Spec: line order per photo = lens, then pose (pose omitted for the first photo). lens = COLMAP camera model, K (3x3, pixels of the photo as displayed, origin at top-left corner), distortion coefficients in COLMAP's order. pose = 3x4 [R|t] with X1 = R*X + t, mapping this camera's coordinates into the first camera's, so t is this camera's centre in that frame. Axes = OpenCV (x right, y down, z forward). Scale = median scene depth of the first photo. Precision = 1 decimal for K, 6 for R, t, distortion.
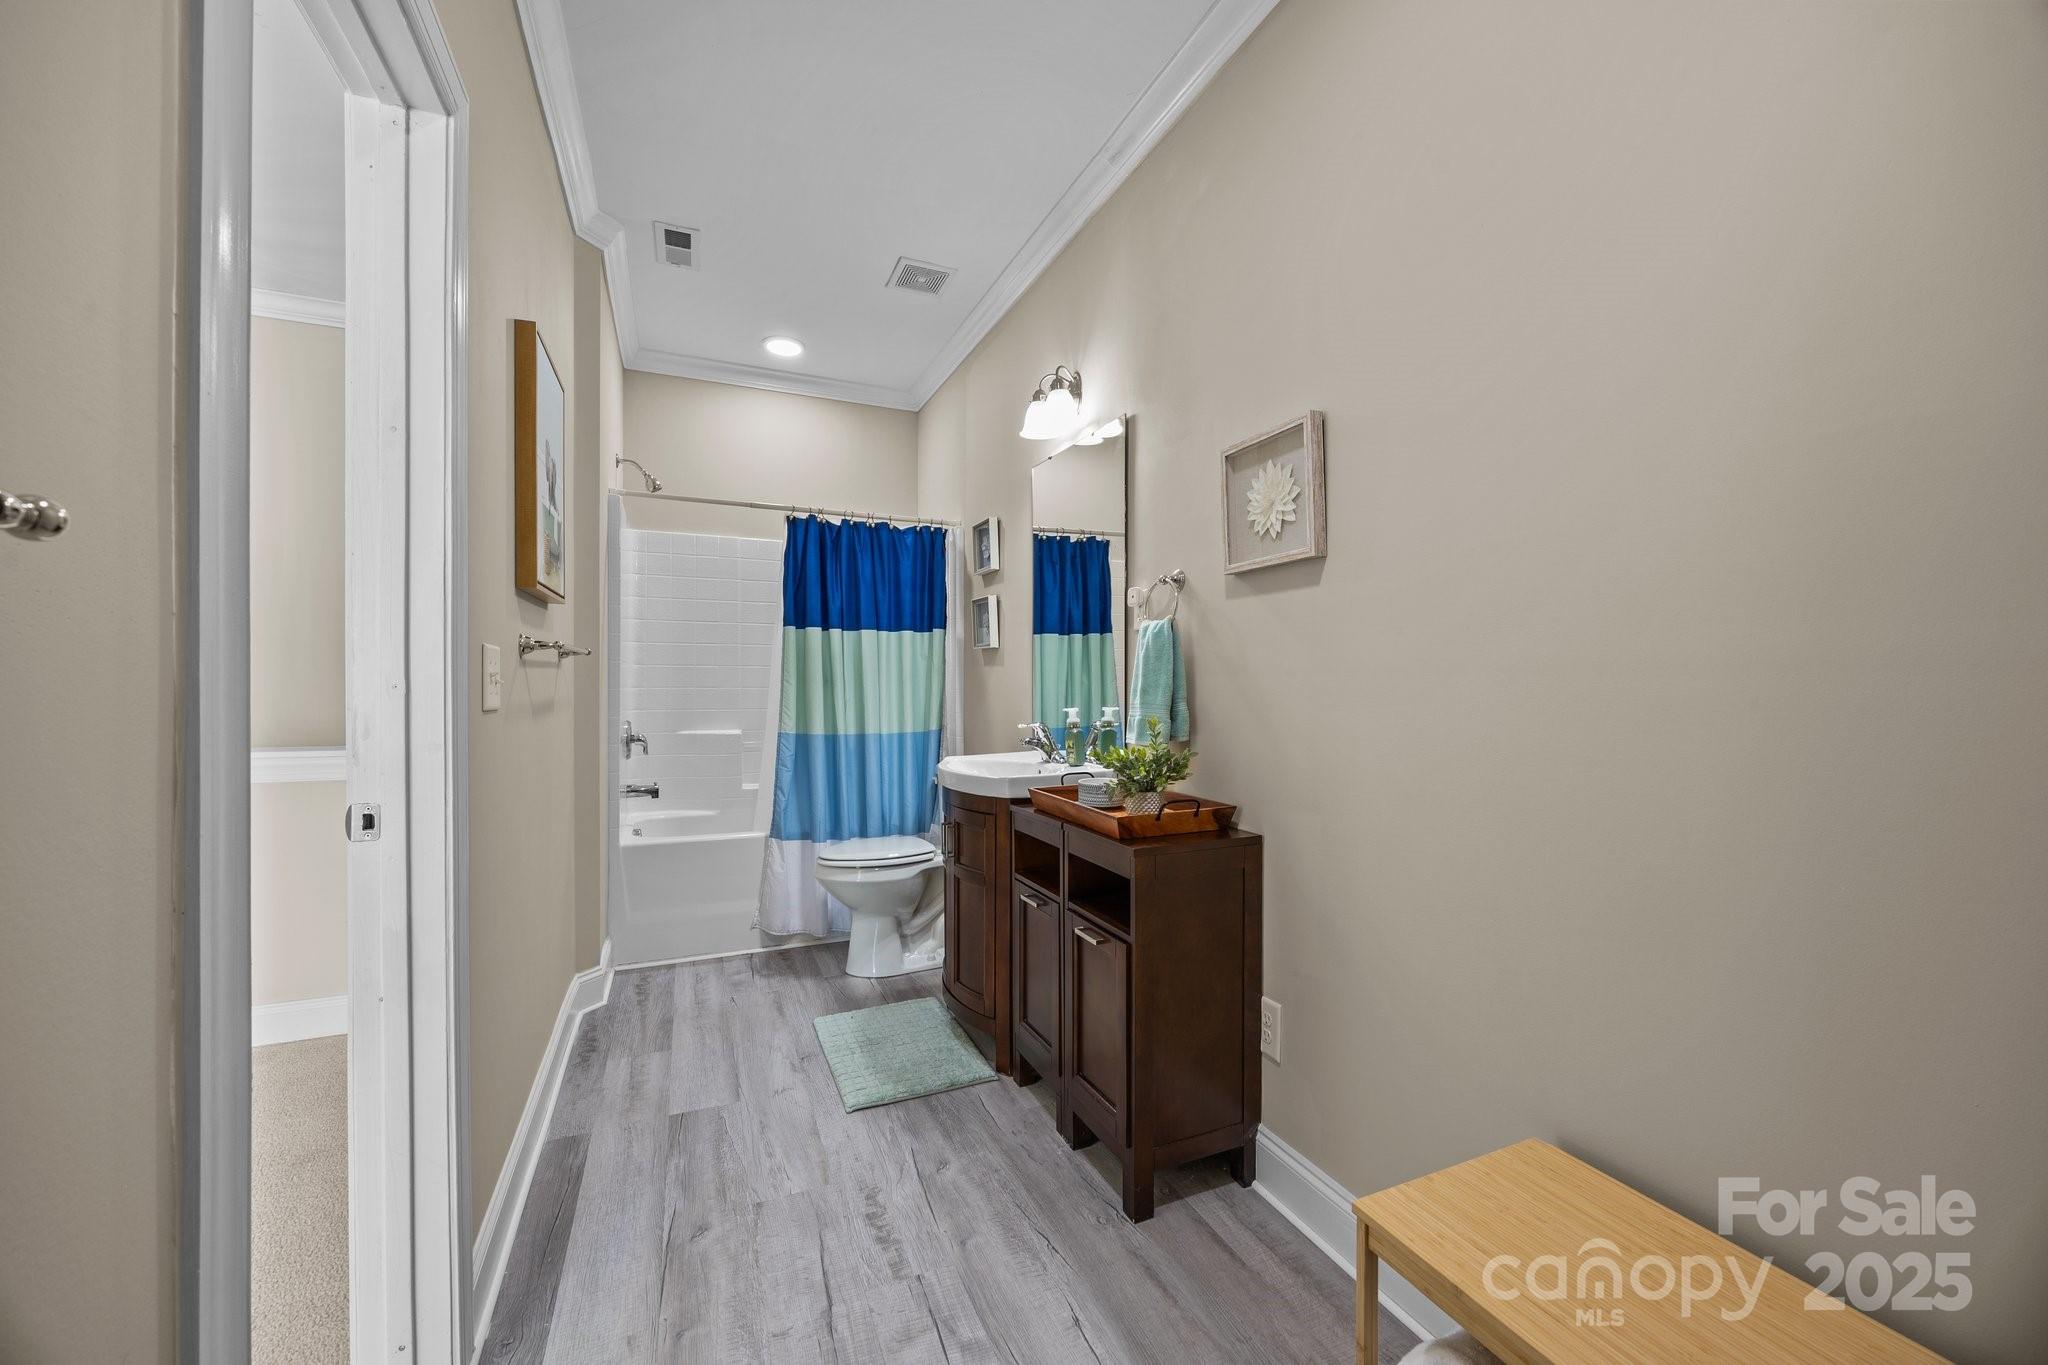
lens RADIAL K [[782.0, 0, 1028.2], [0, 782.0, 673.9], [0, 0, 1]] dist [-0.001774, 0.000228]
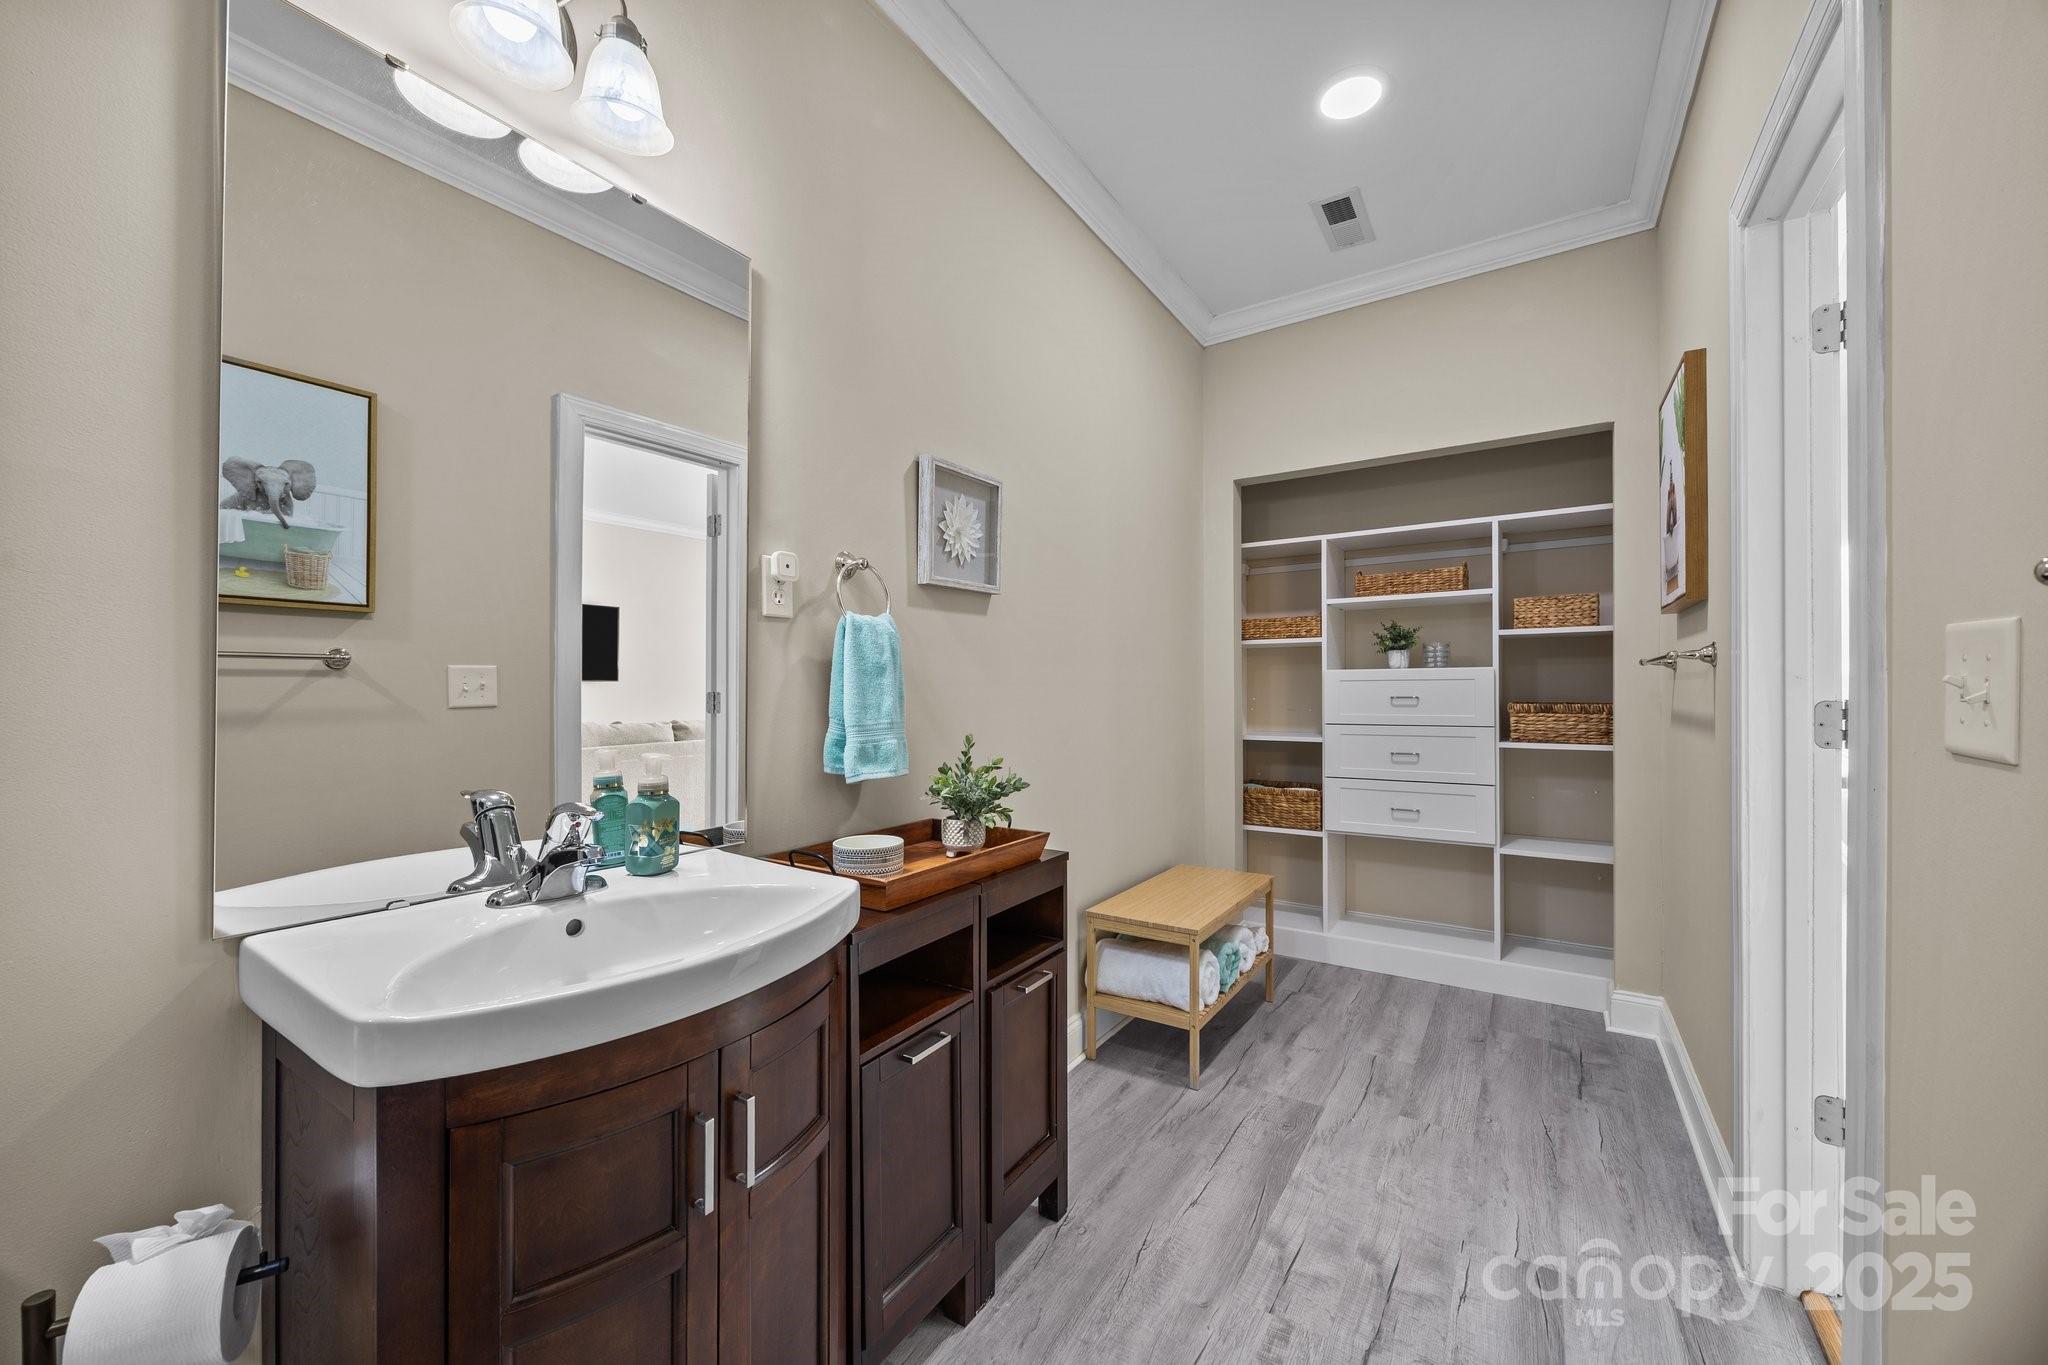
lens RADIAL K [[782.0, 0, 1026.7], [0, 782.0, 687.4], [0, 0, 1]] dist [-0.001774, 0.000228]
pose [[-0.552000, 0.001082, 0.833844, -0.745138], [-0.002619, 0.999992, -0.003032, 0.005825], [-0.833840, -0.003857, -0.551992, 1.709779]]
